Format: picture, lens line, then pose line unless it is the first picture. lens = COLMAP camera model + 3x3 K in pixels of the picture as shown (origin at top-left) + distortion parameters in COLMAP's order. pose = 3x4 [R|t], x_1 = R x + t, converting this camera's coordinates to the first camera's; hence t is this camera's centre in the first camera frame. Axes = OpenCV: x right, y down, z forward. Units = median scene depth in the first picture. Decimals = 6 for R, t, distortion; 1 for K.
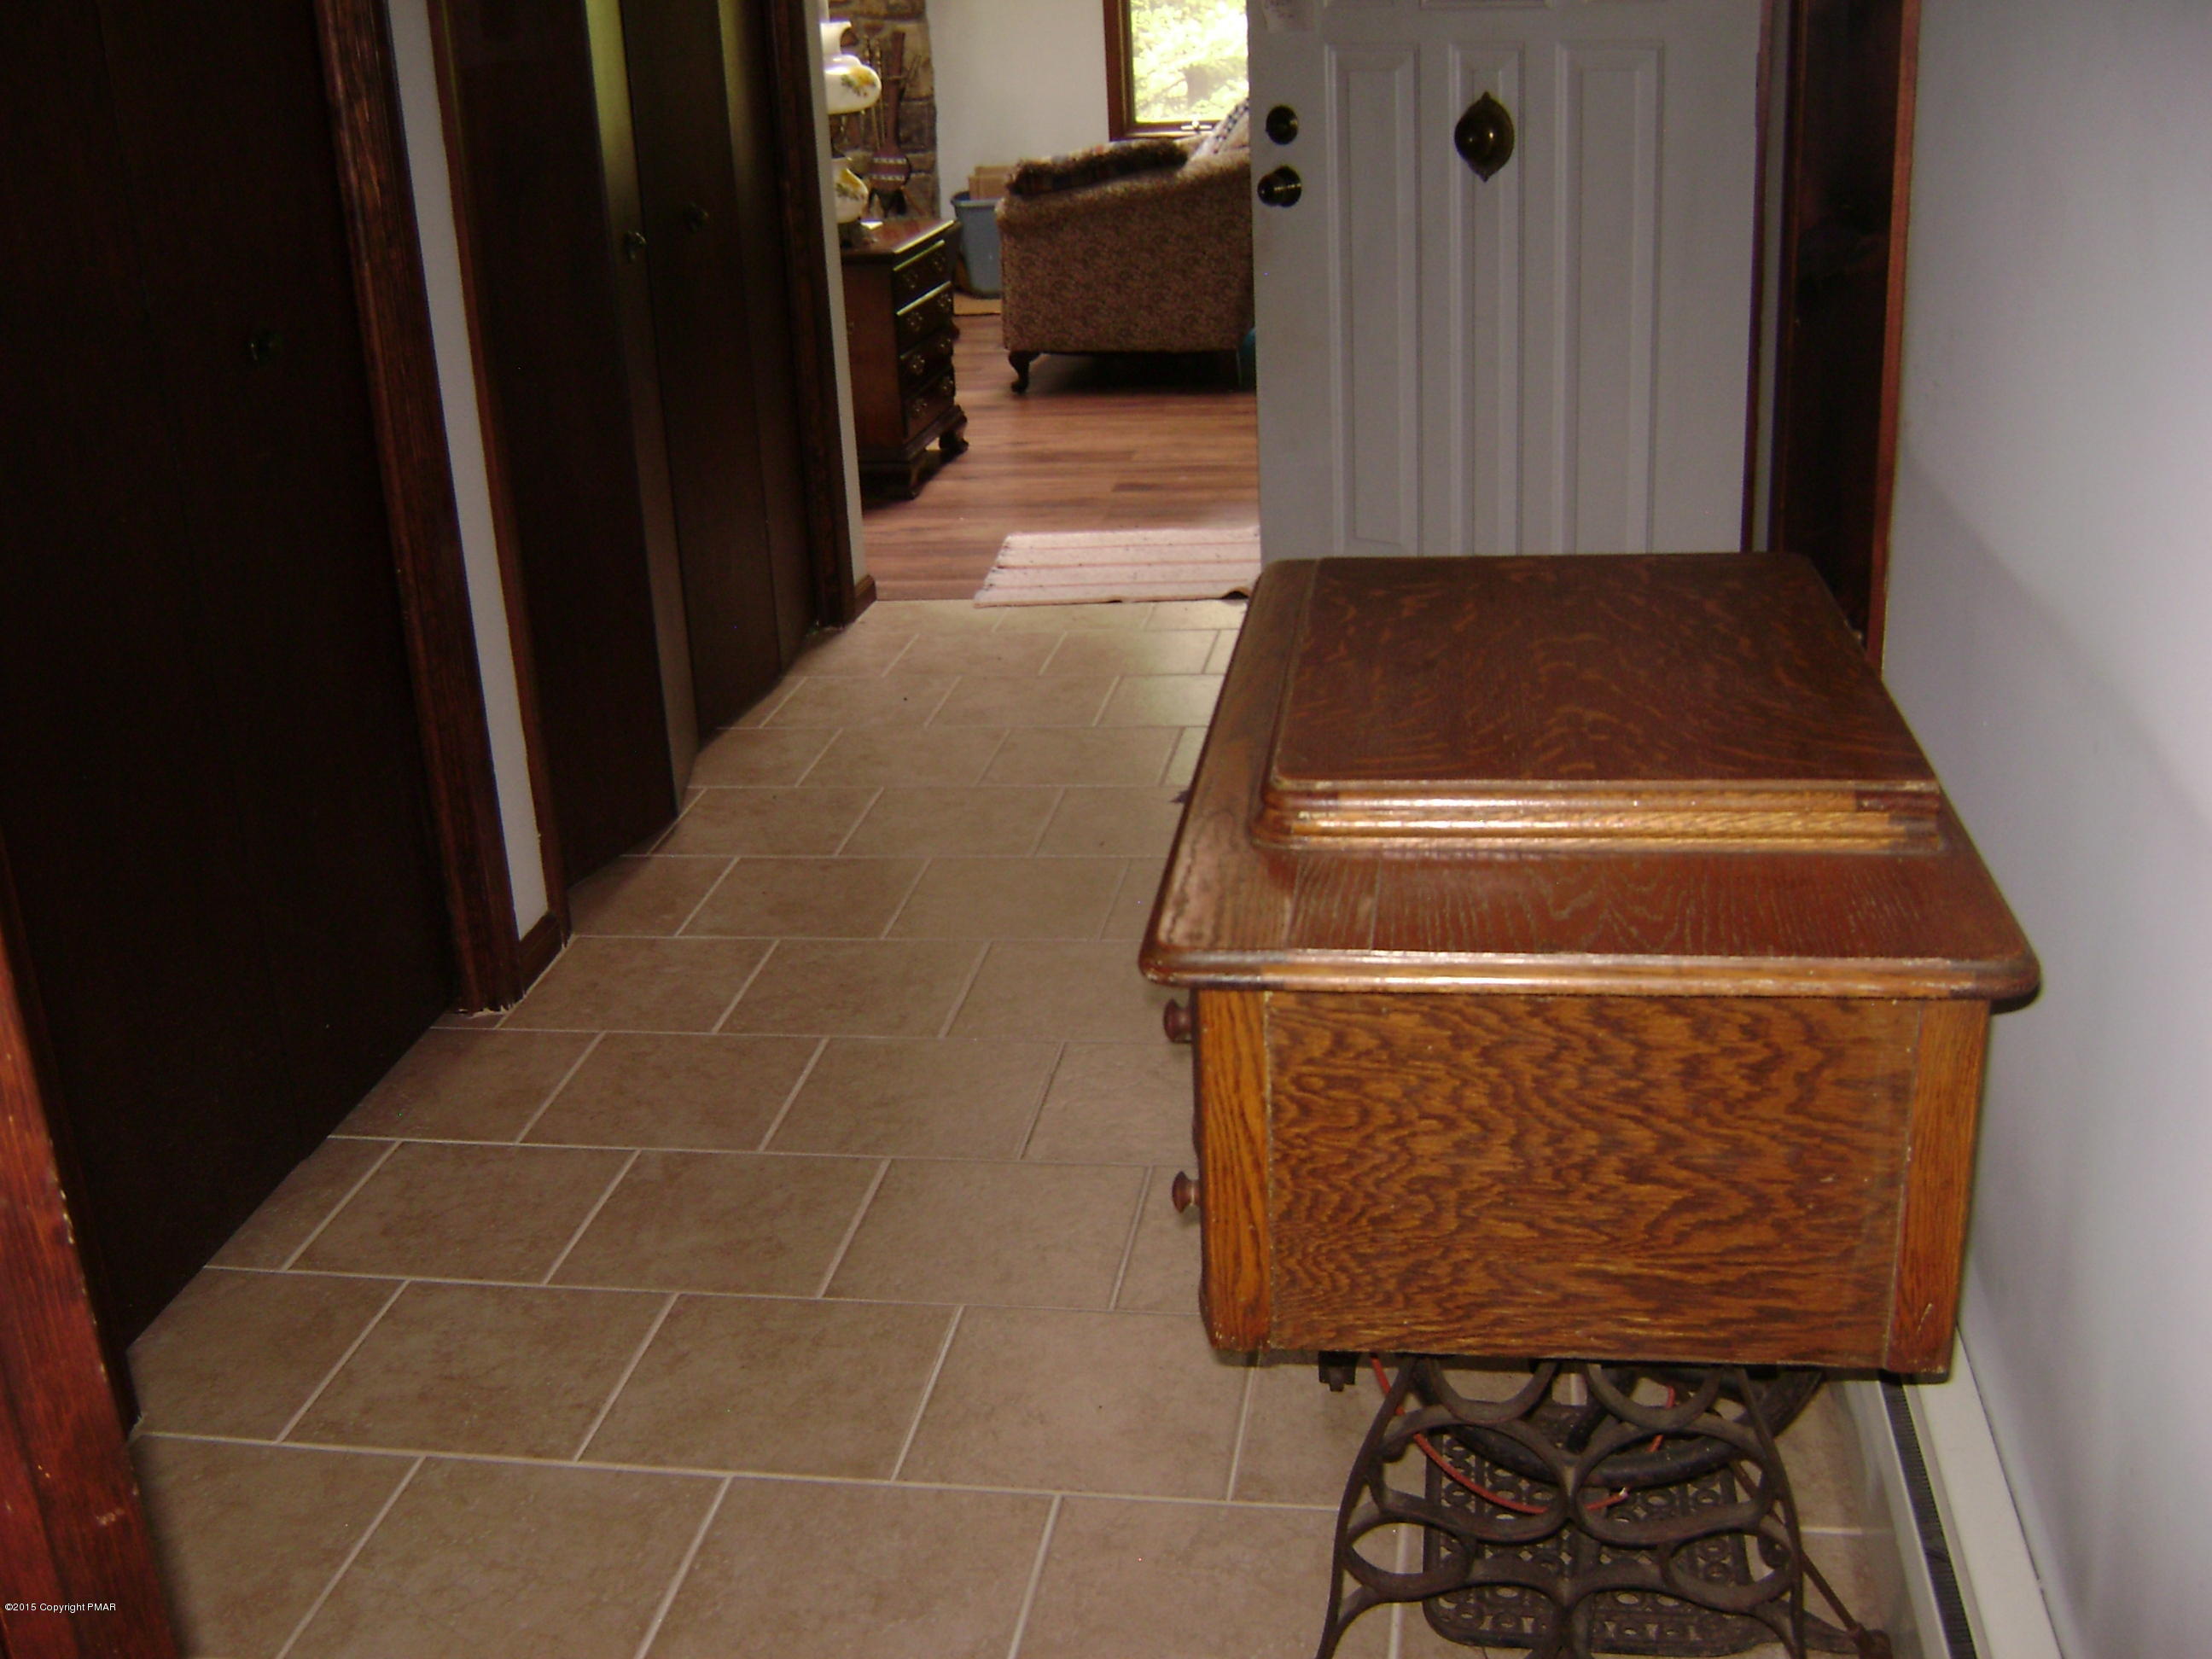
lens RADIAL K [[2337.9, 0, 1106.0], [0, 2337.9, 829.5], [0, 0, 1]] dist [-0.111100, -0.000351]
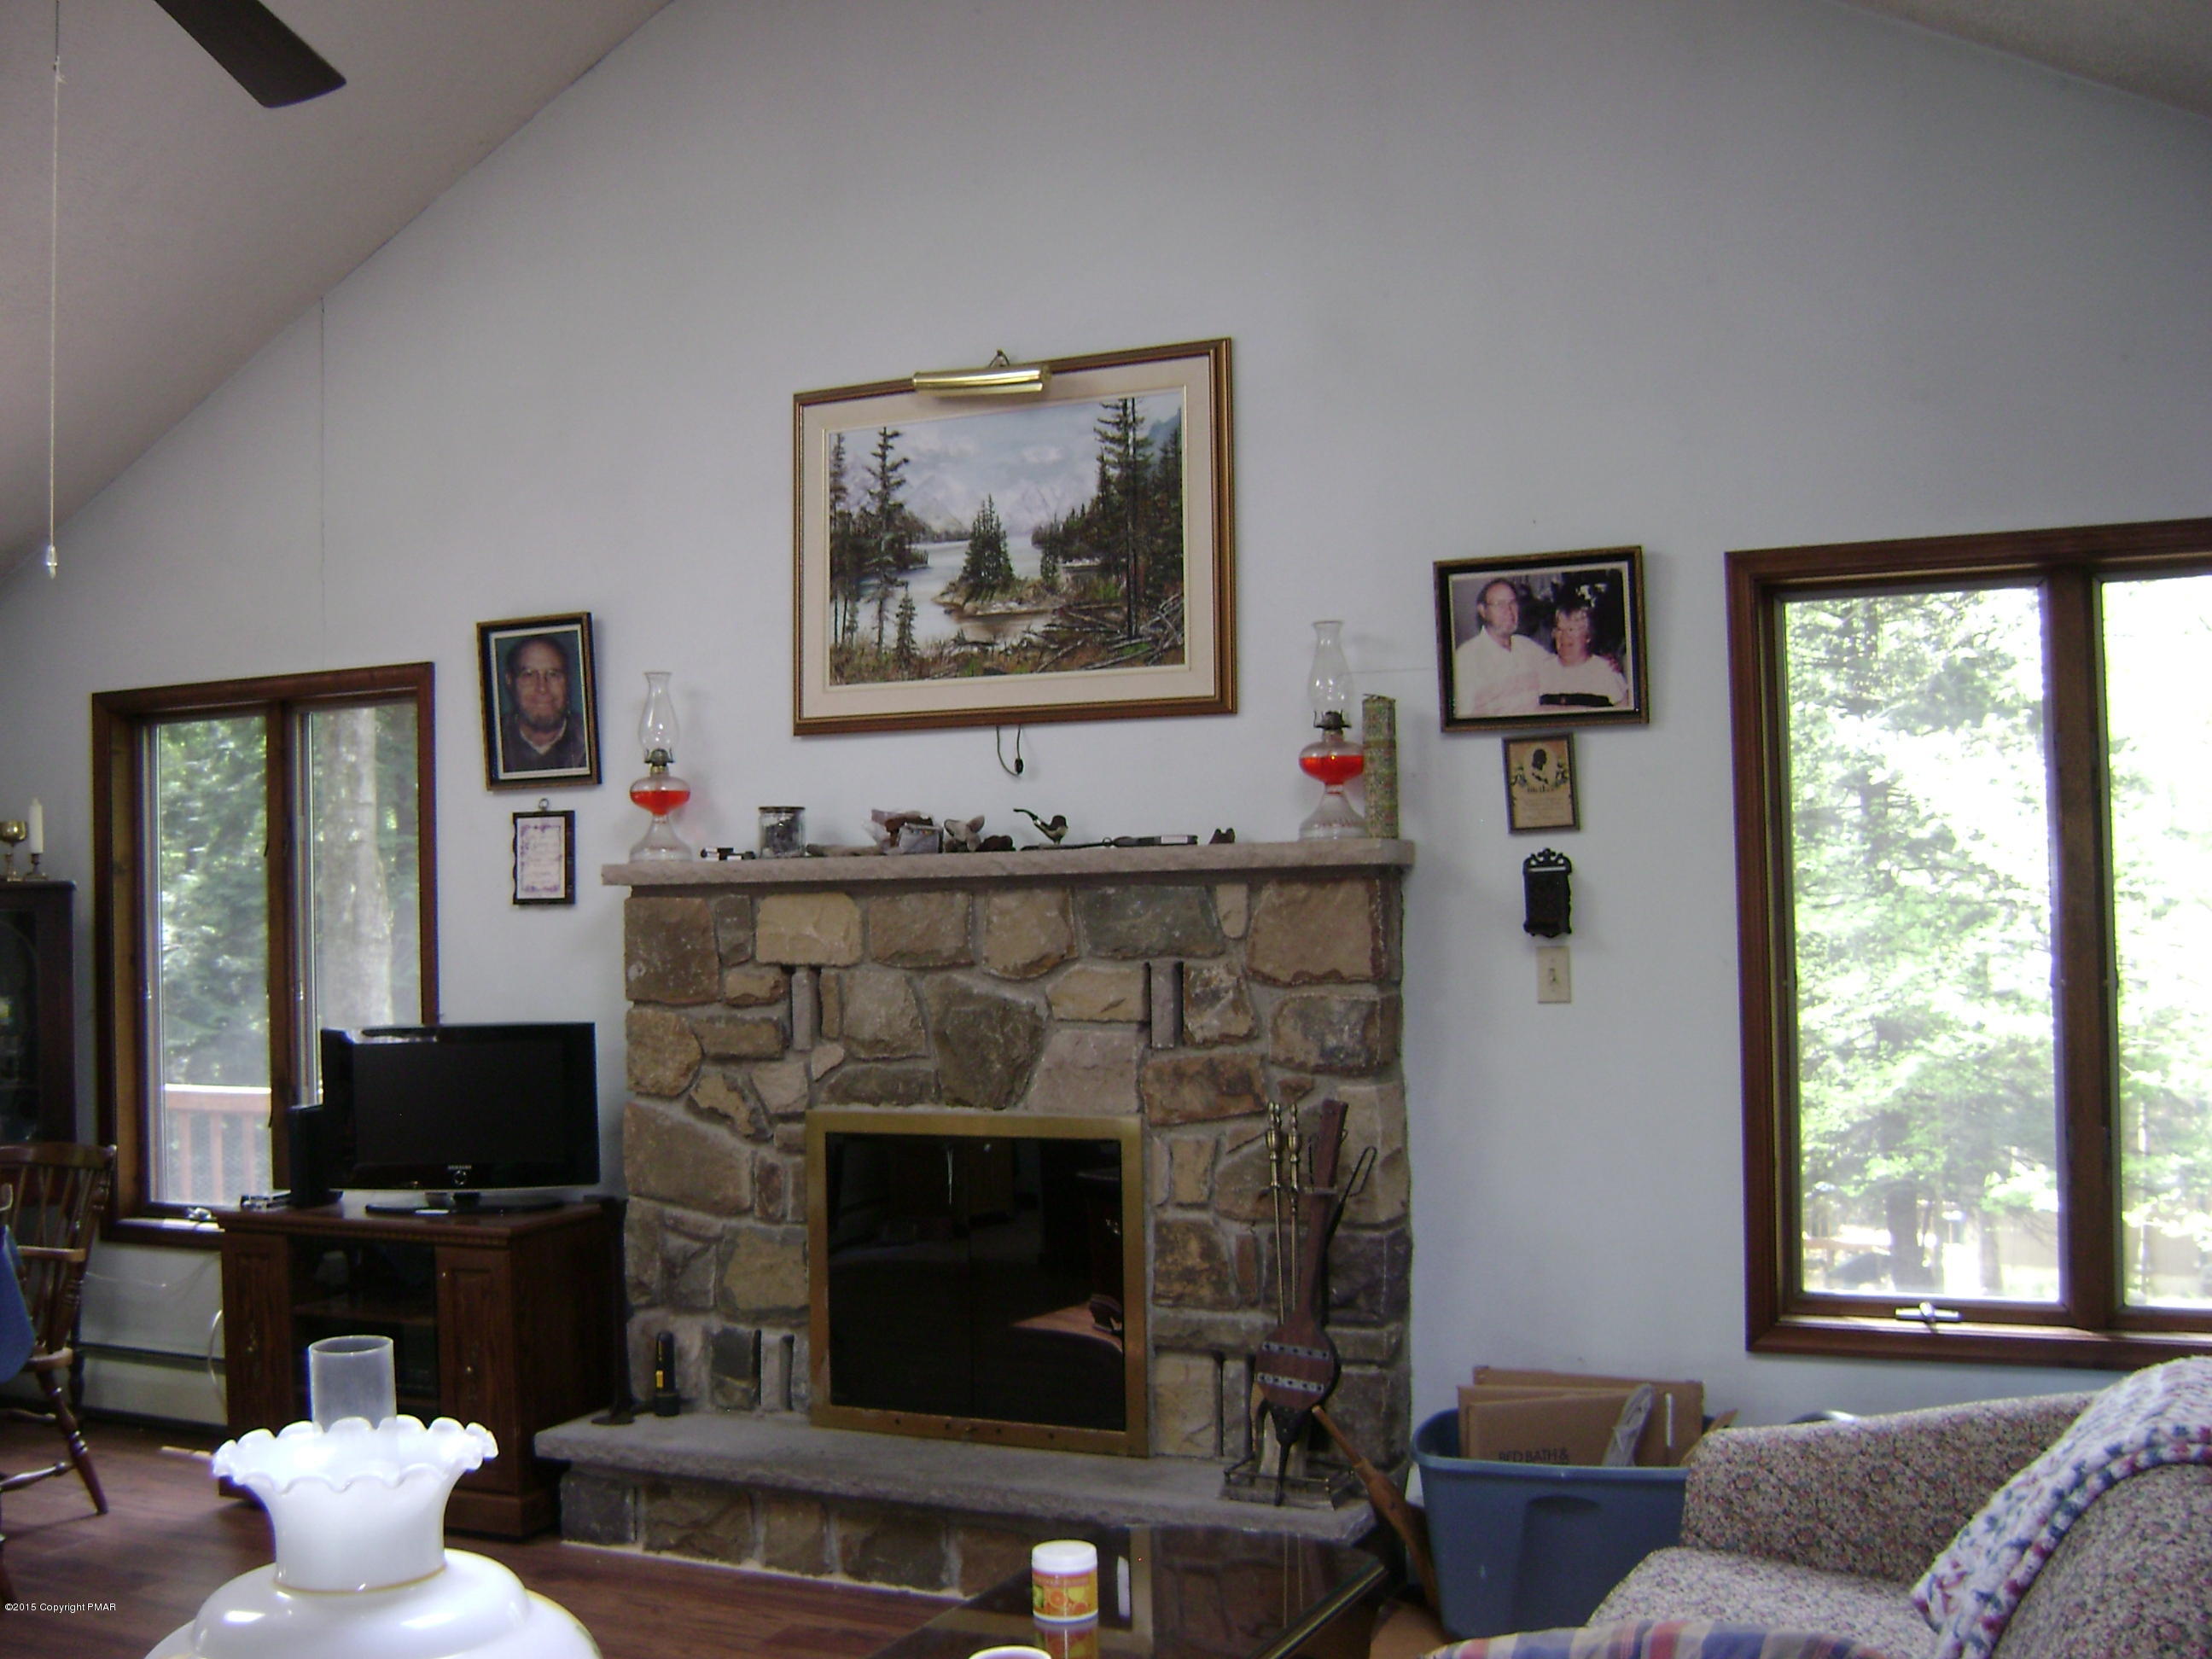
lens RADIAL K [[2337.9, 0, 1106.0], [0, 2337.9, 829.5], [0, 0, 1]] dist [-0.111100, -0.000351]
pose [[0.960059, 0.018153, -0.279207, 0.005568], [-0.125568, 0.919711, -0.371973, -0.197543], [0.250037, 0.392176, 0.885257, 0.490795]]
